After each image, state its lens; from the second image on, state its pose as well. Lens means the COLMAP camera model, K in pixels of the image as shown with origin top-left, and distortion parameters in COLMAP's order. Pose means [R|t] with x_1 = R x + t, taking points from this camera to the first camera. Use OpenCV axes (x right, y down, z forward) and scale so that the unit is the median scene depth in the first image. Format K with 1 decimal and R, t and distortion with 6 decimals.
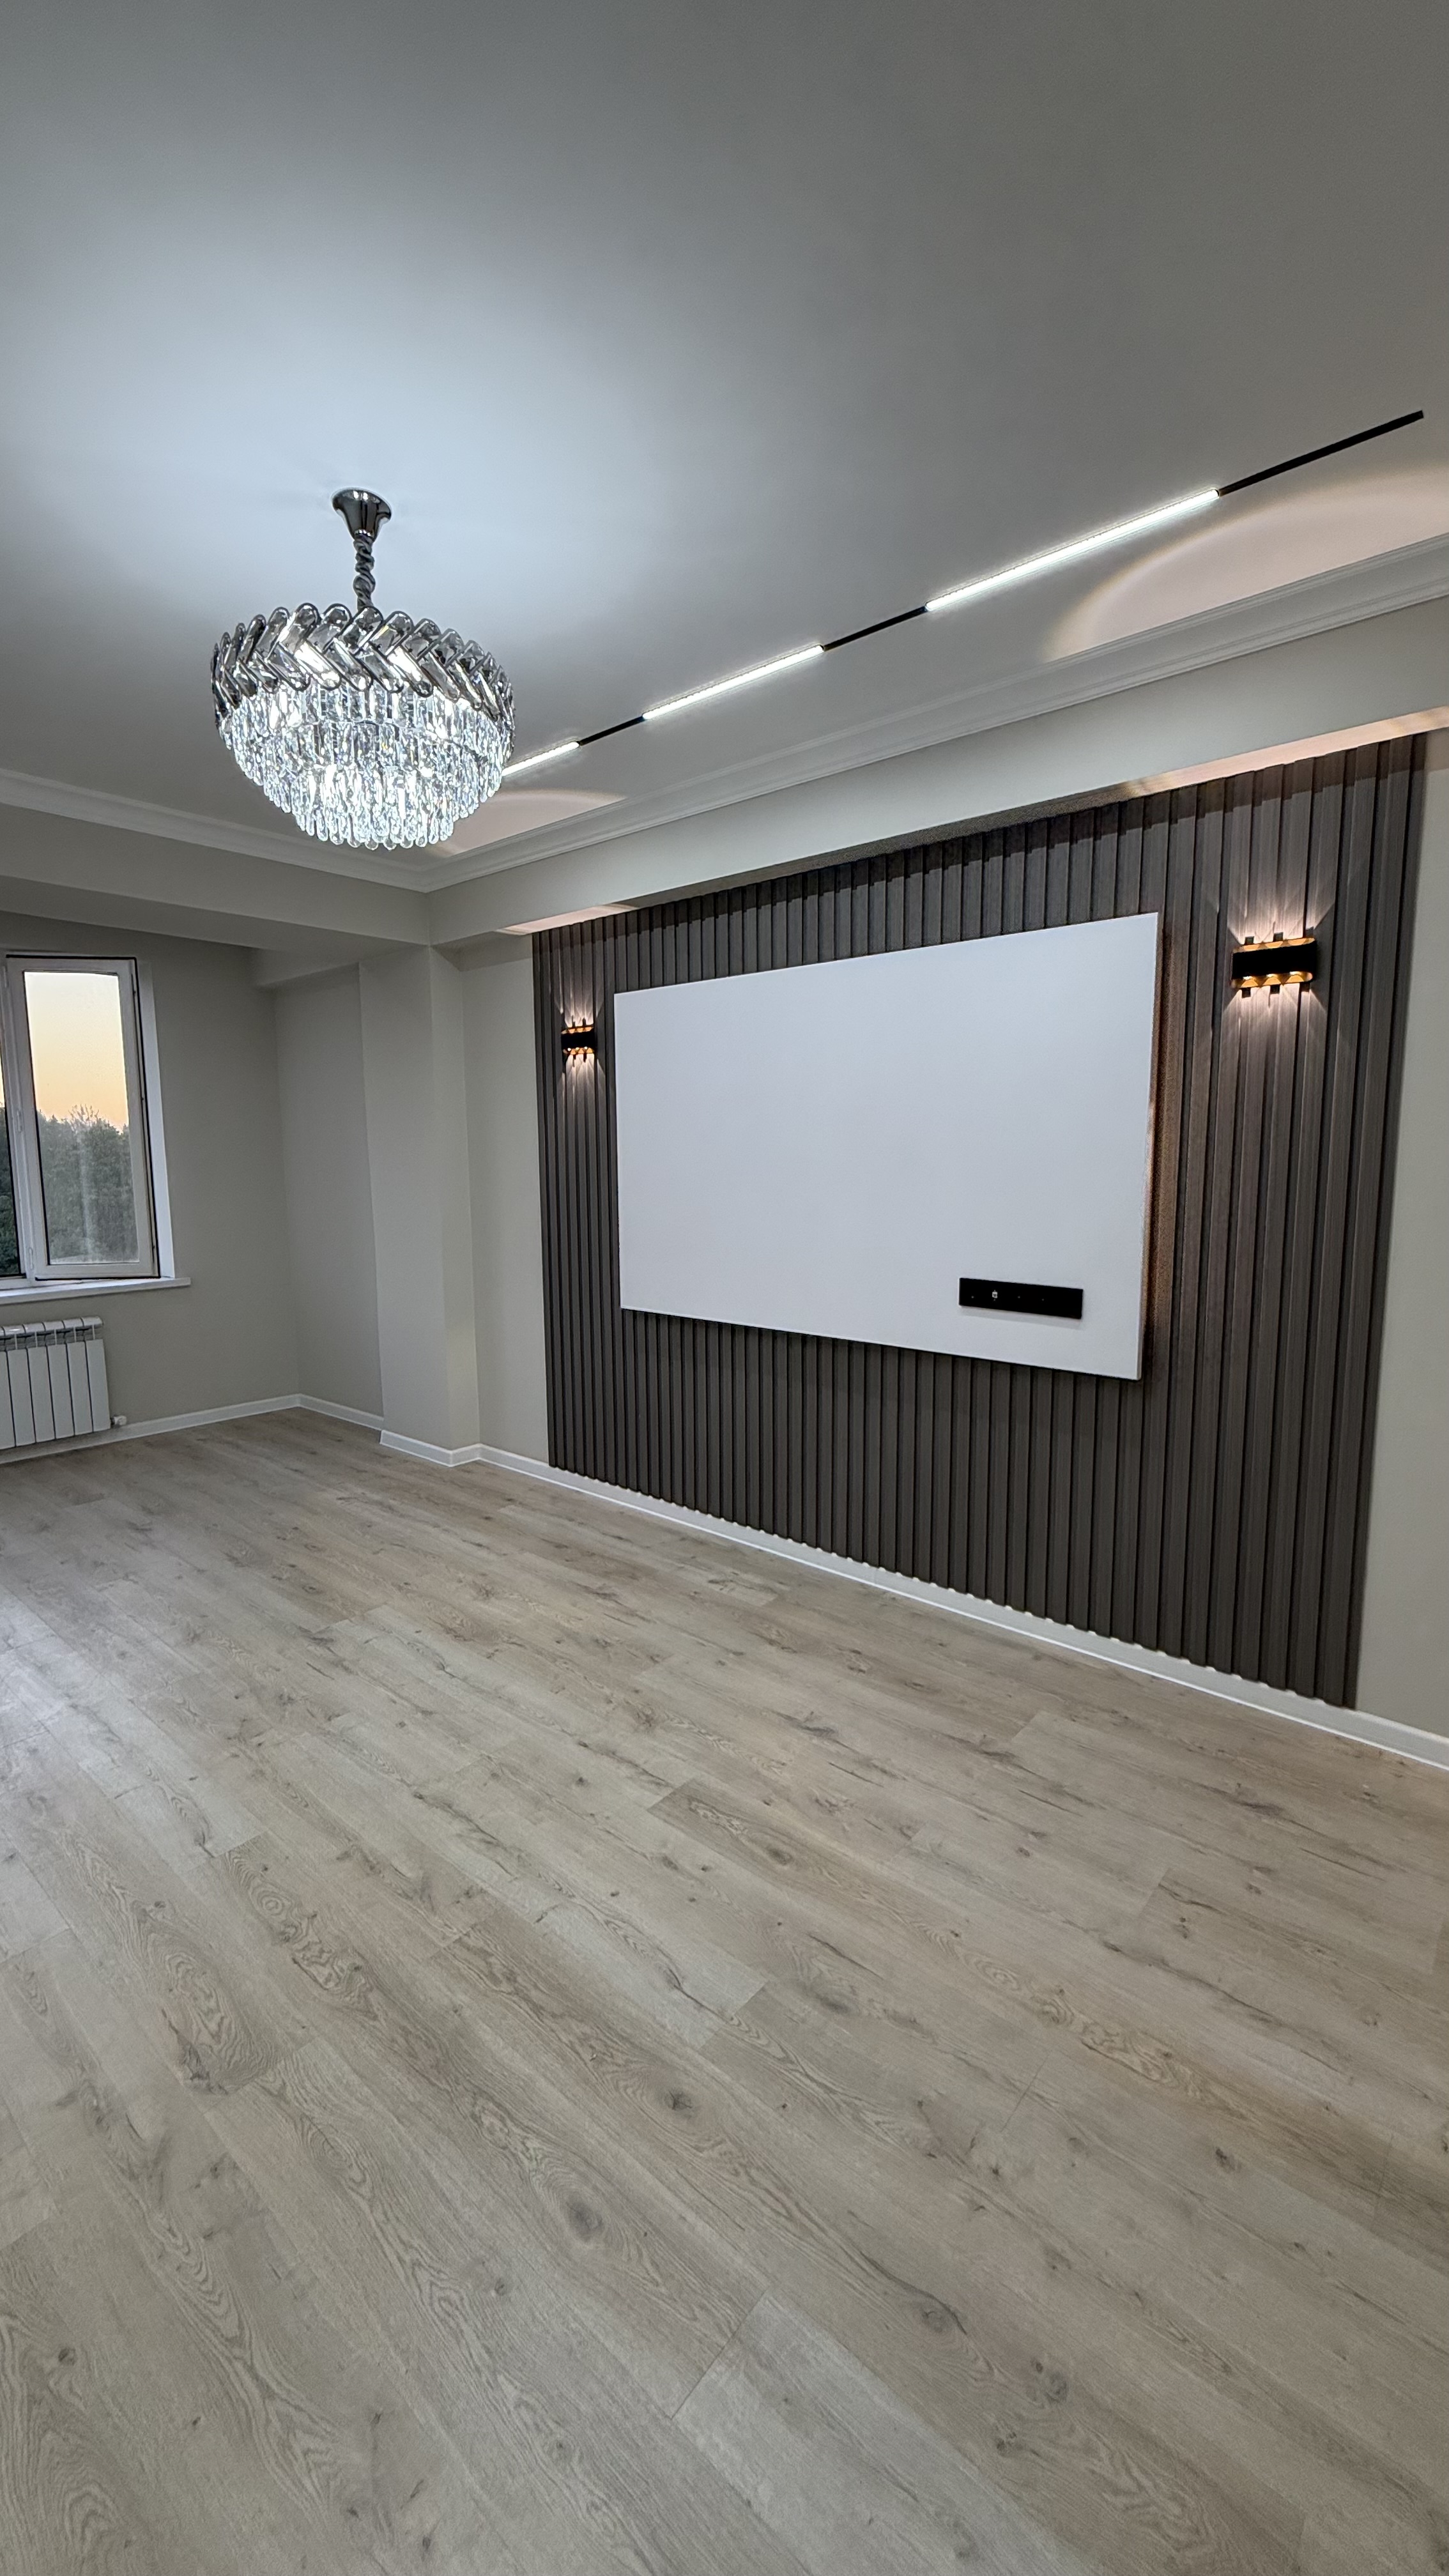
lens RADIAL K [[1024.6, 0, 726.4], [0, 1024.6, 1282.9], [0, 0, 1]] dist [-0.000980, 0.000282]
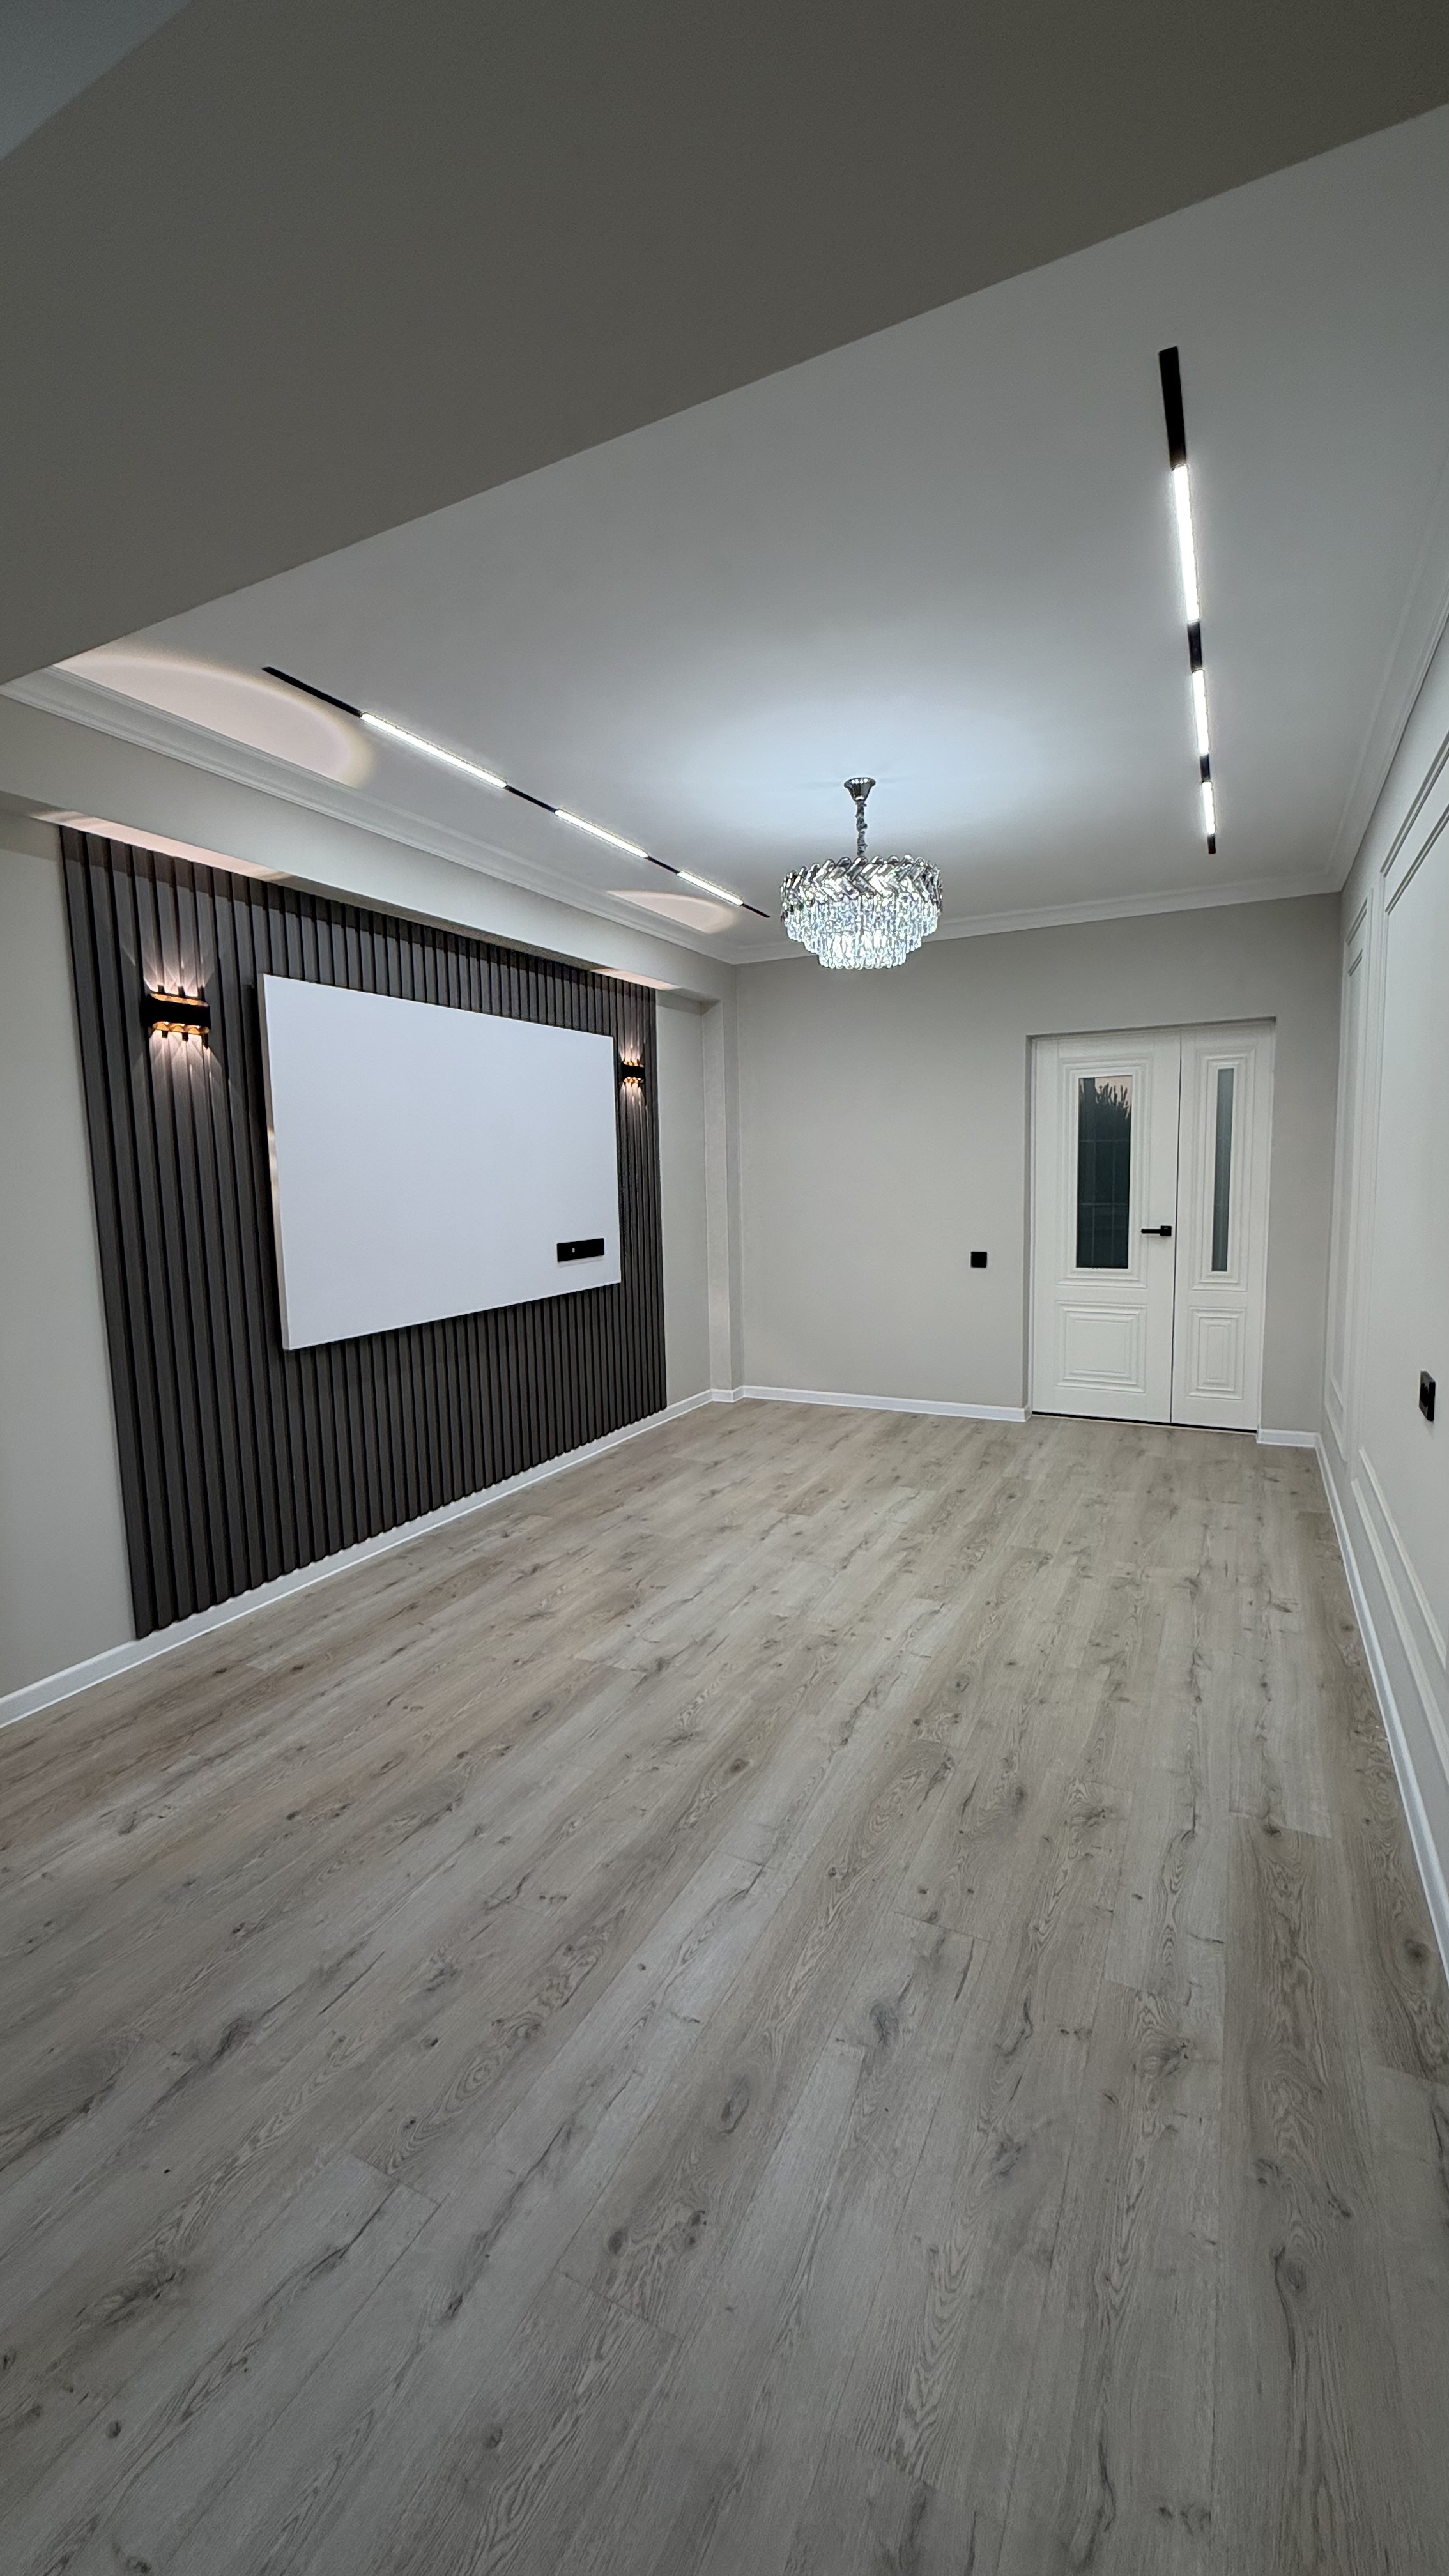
lens RADIAL K [[1024.6, 0, 726.8], [0, 1024.6, 1281.2], [0, 0, 1]] dist [-0.000980, 0.000282]
pose [[-0.242324, -0.098004, 0.965233, -1.575595], [0.149670, 0.979199, 0.136997, -0.145603], [-0.958581, 0.177664, -0.222615, 1.329001]]
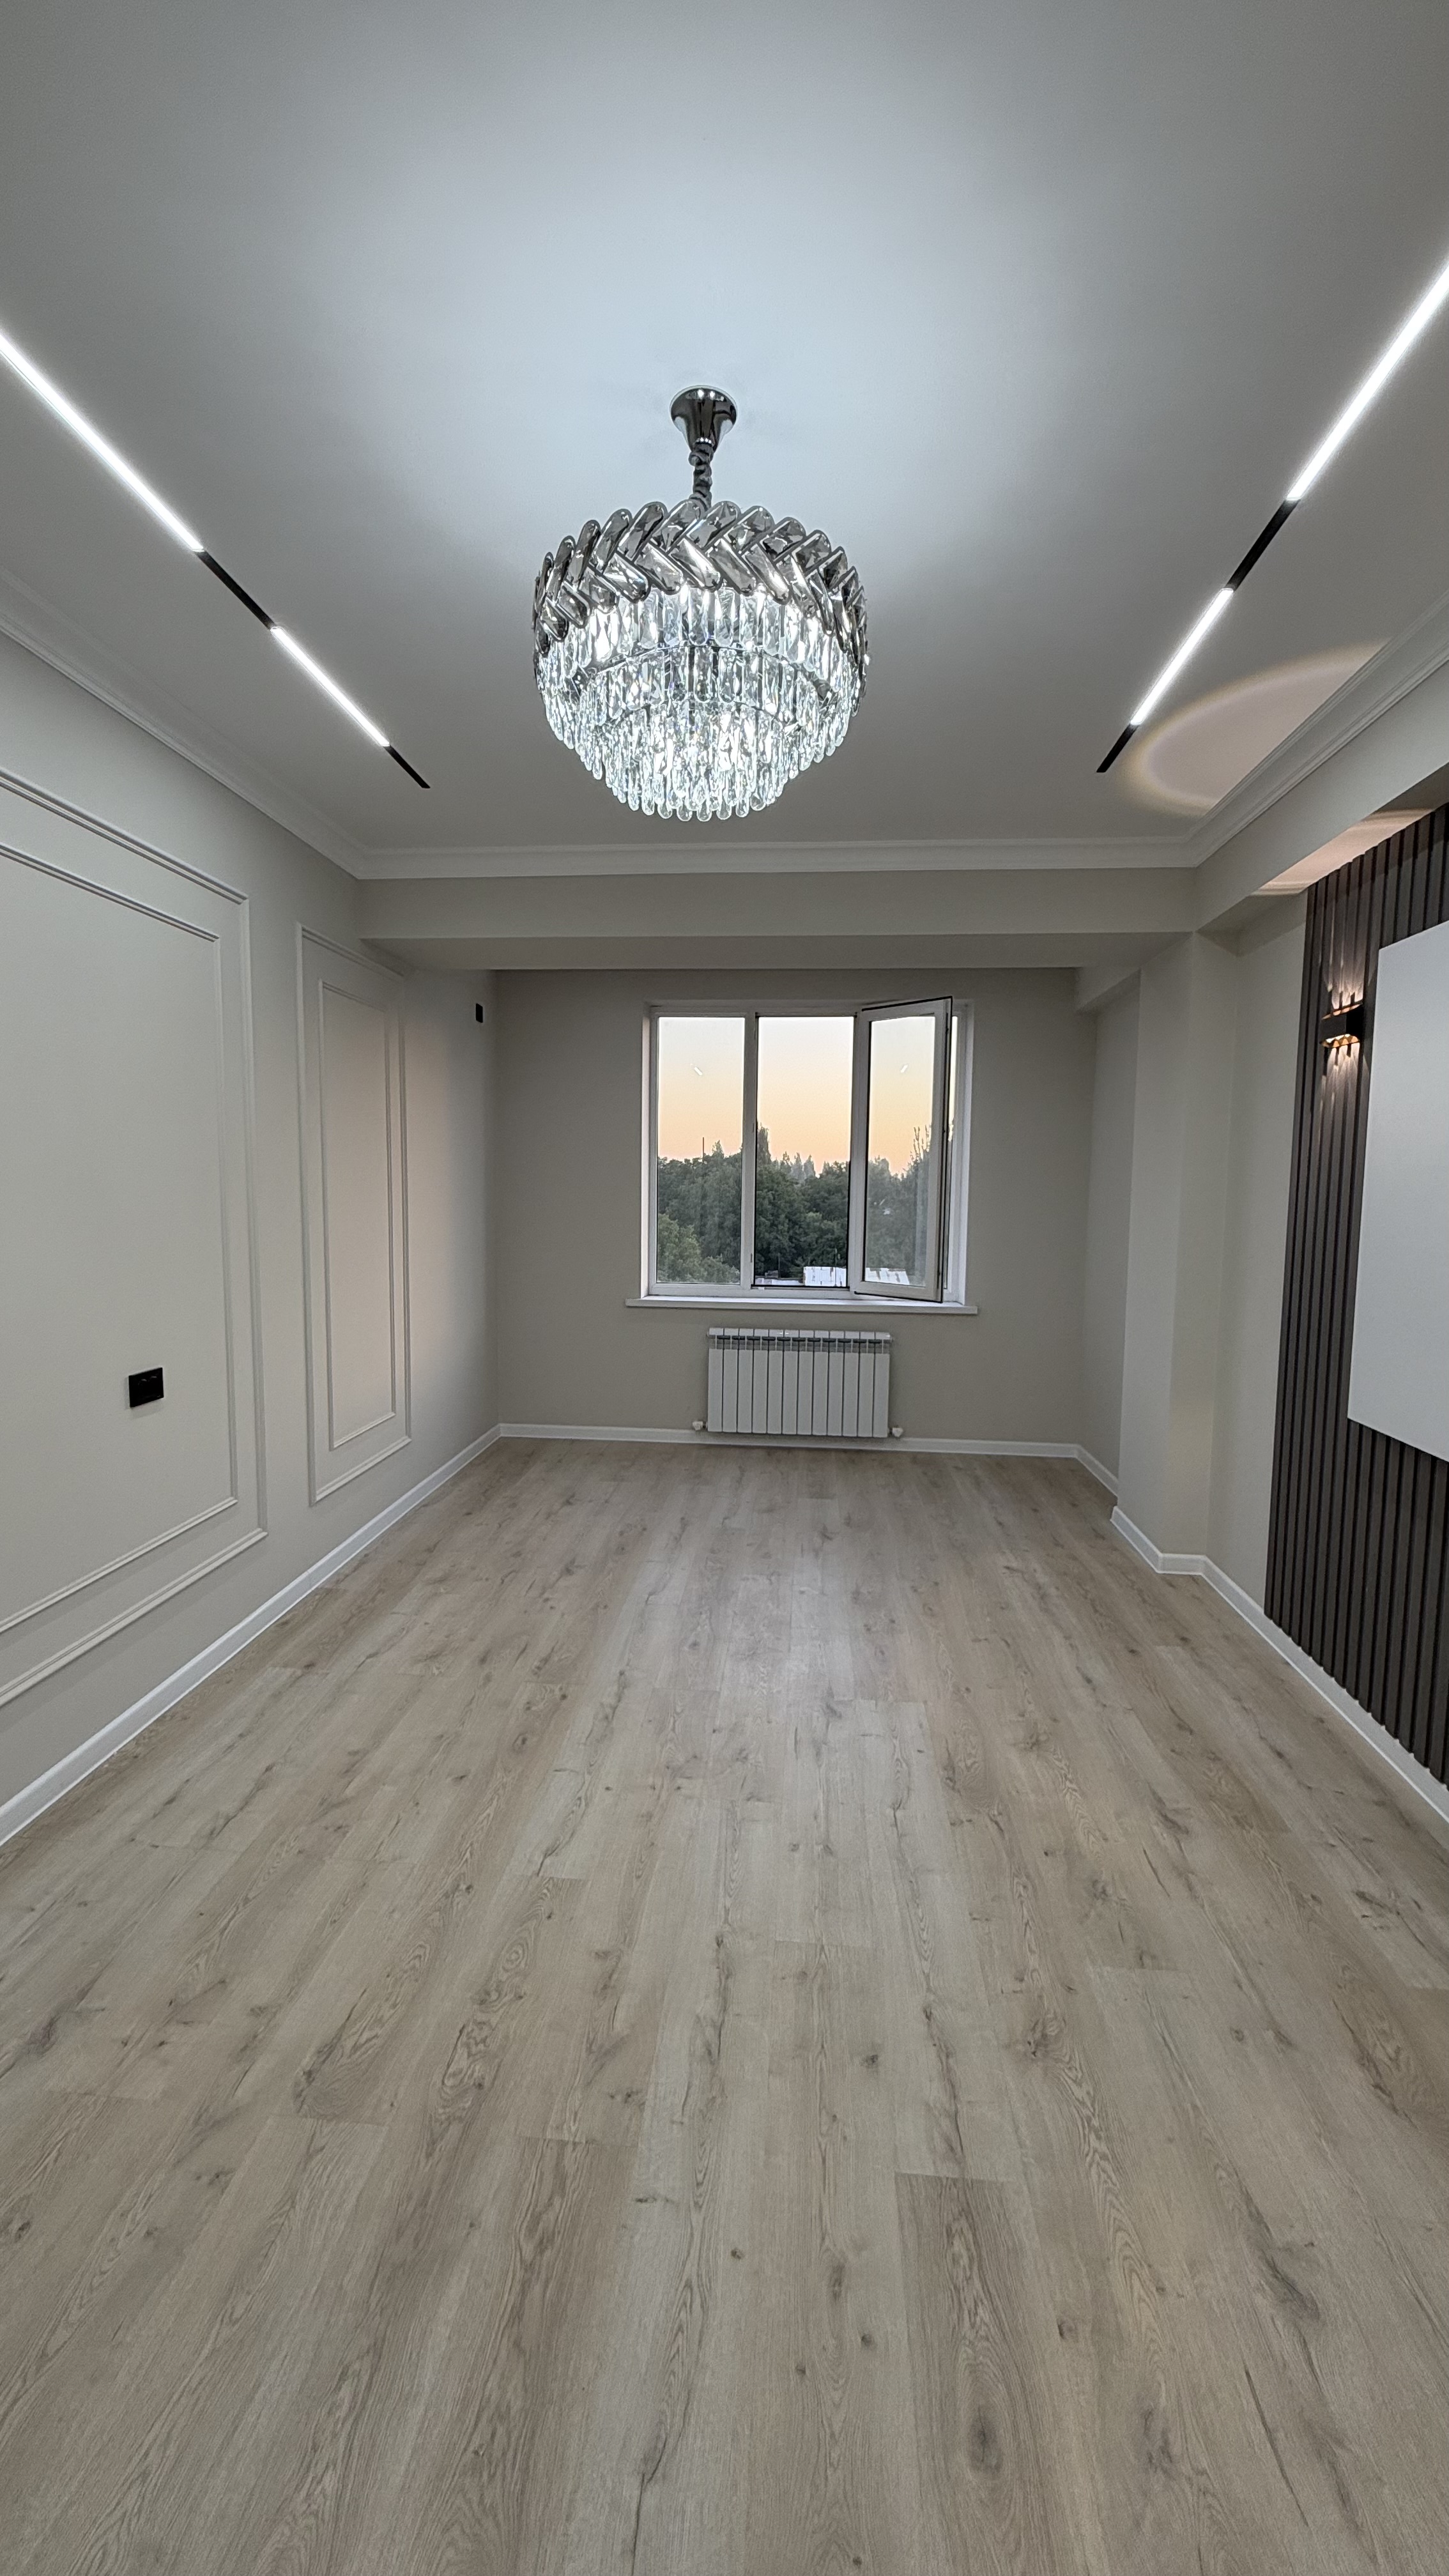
lens RADIAL K [[1024.6, 0, 722.6], [0, 1024.6, 1280.8], [0, 0, 1]] dist [-0.000980, 0.000282]
pose [[0.583949, 0.088947, -0.806903, 0.302784], [-0.120212, 0.992495, 0.022409, -0.048412], [0.802840, 0.083913, 0.590259, 0.429749]]
